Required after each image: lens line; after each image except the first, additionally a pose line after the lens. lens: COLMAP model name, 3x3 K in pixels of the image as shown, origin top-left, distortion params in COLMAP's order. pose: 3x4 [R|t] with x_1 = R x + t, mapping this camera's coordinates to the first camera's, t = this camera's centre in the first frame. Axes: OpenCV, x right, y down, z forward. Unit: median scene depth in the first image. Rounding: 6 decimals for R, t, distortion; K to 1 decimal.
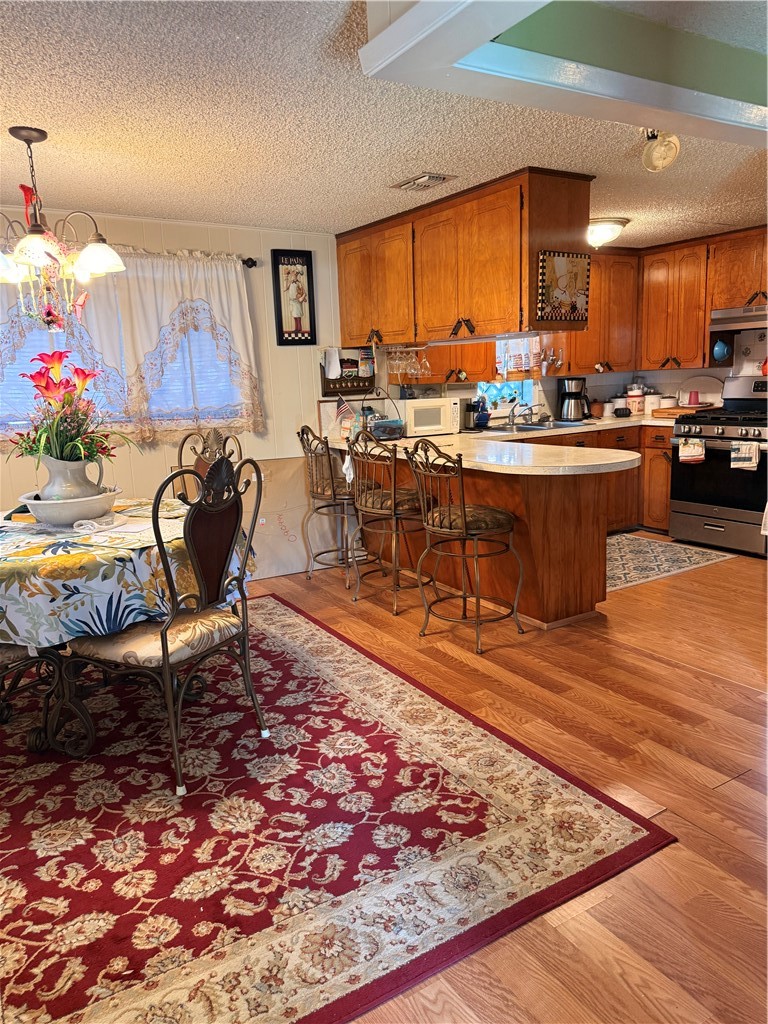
lens RADIAL K [[723.6, 0, 383.7], [0, 723.6, 513.2], [0, 0, 1]] dist [0.005236, 0.001049]
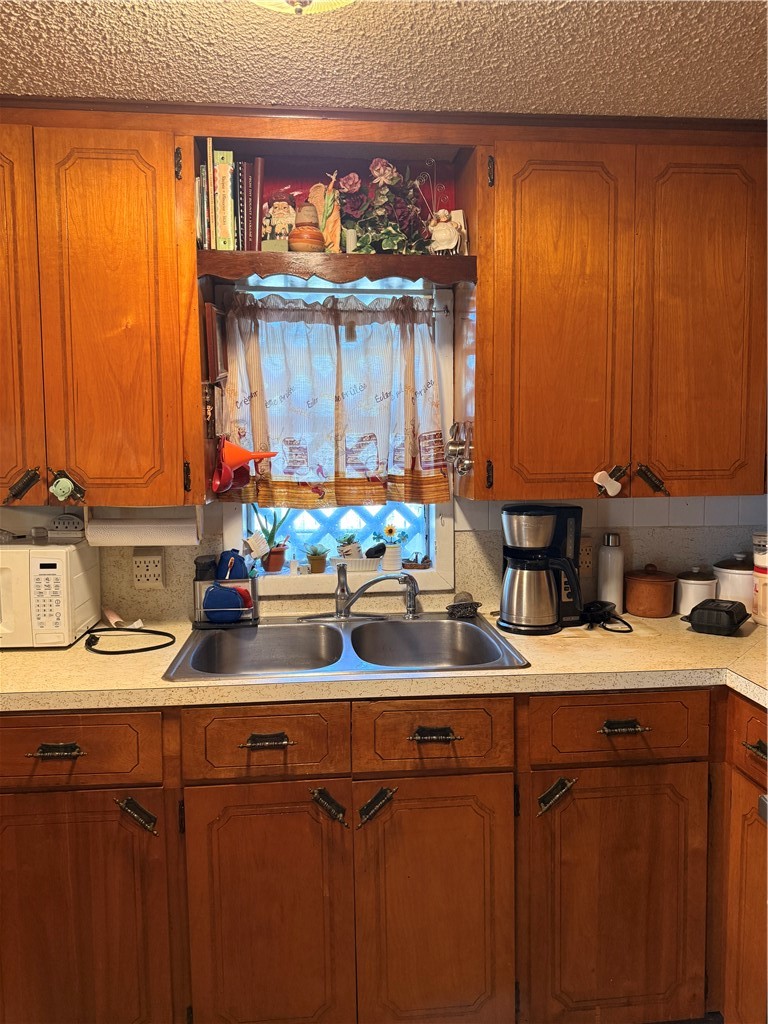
lens RADIAL K [[723.6, 0, 384.0], [0, 723.6, 510.7], [0, 0, 1]] dist [0.005236, 0.001049]
pose [[0.891291, 0.076749, -0.446890, 0.355718], [-0.122396, 0.989708, -0.074138, -0.150688], [0.436600, 0.120776, 0.891512, 0.661907]]
